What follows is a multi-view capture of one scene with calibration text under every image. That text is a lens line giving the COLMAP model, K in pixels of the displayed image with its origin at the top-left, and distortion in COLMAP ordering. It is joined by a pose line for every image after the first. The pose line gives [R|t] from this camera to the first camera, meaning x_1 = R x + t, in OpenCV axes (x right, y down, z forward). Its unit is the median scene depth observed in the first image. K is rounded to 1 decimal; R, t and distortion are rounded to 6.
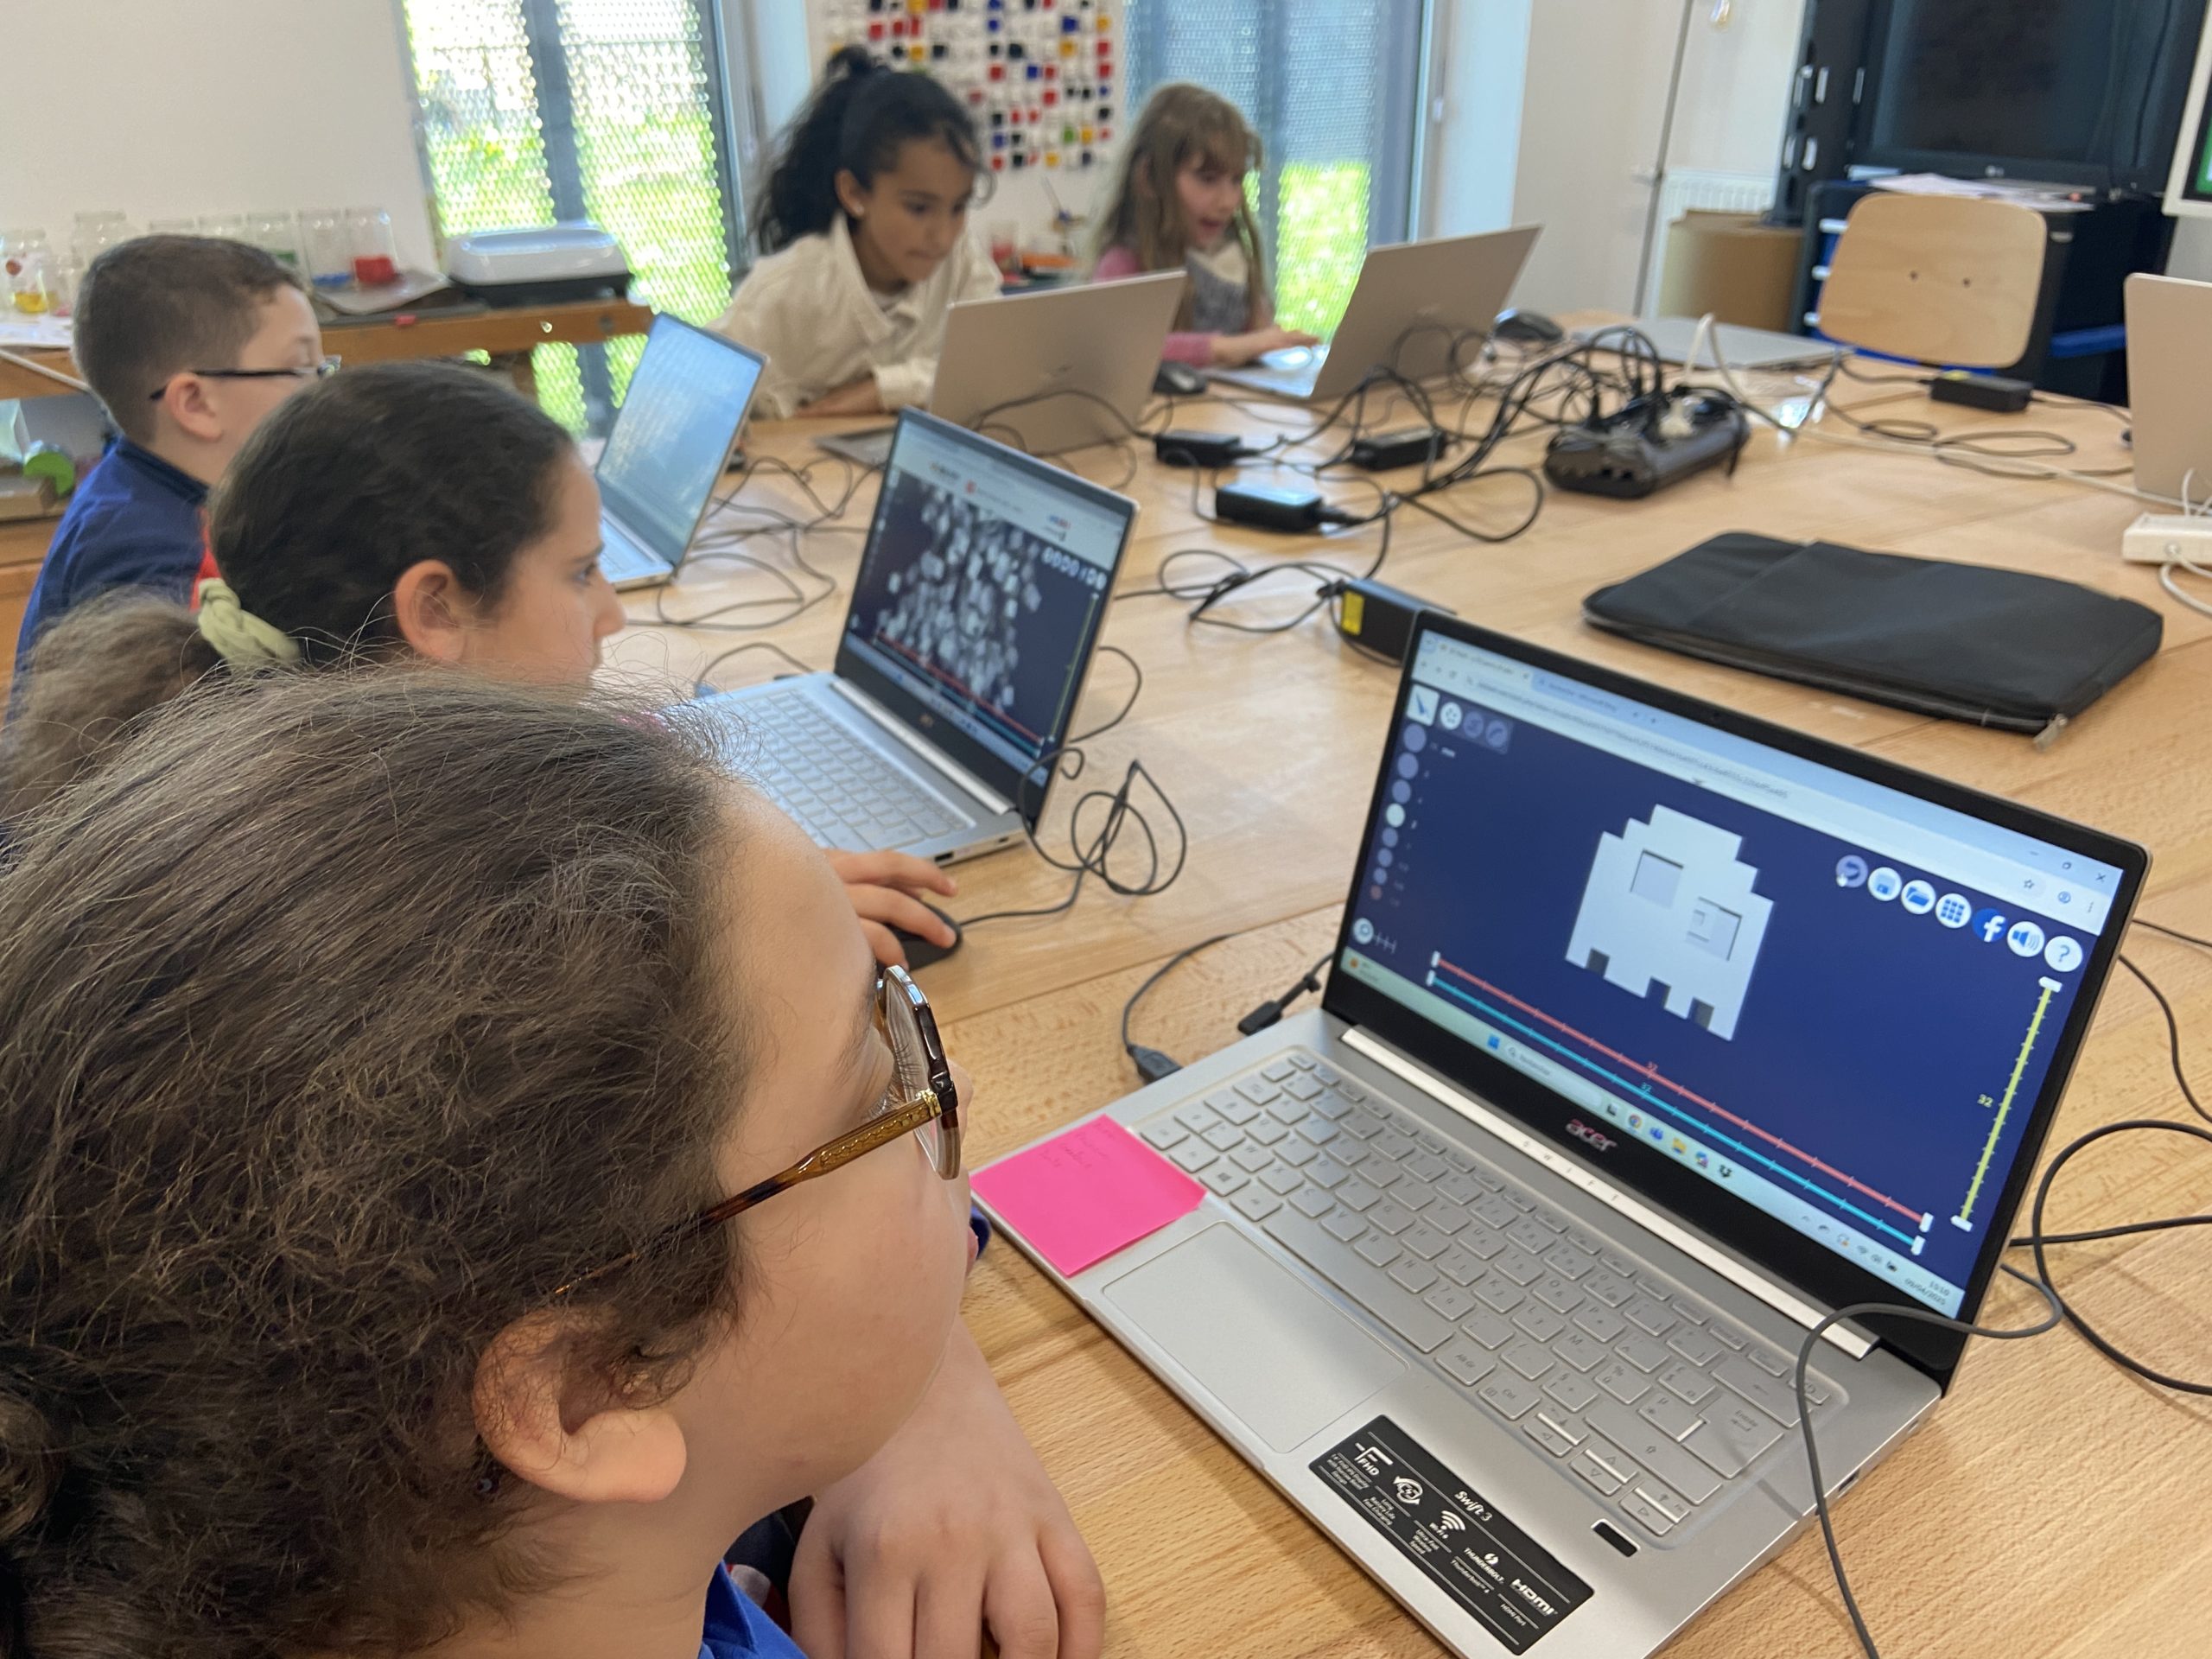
lens RADIAL K [[1653.4, 0, 1104.5], [0, 1653.4, 834.8], [0, 0, 1]] dist [0.025138, -0.017166]
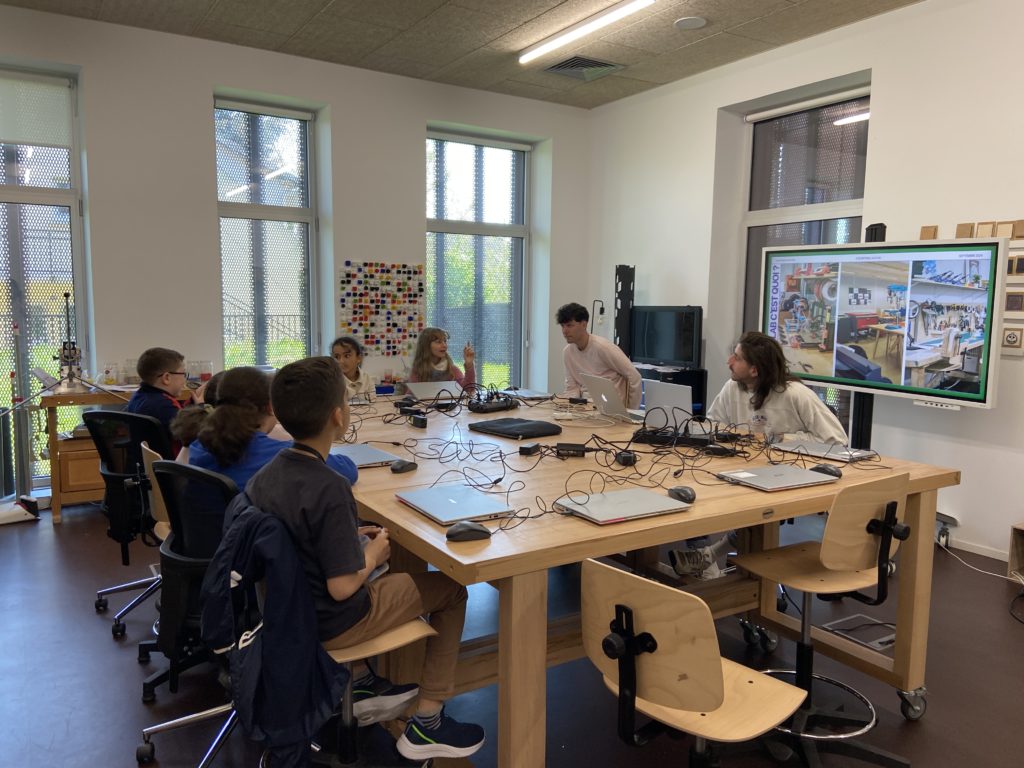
lens RADIAL K [[765.4, 0, 513.6], [0, 765.4, 385.5], [0, 0, 1]] dist [0.025138, -0.017166]
pose [[0.998262, 0.023409, 0.054079, 0.114897], [-0.002801, 0.935524, -0.353252, 0.231723], [-0.058862, 0.352487, 0.933964, -0.508829]]
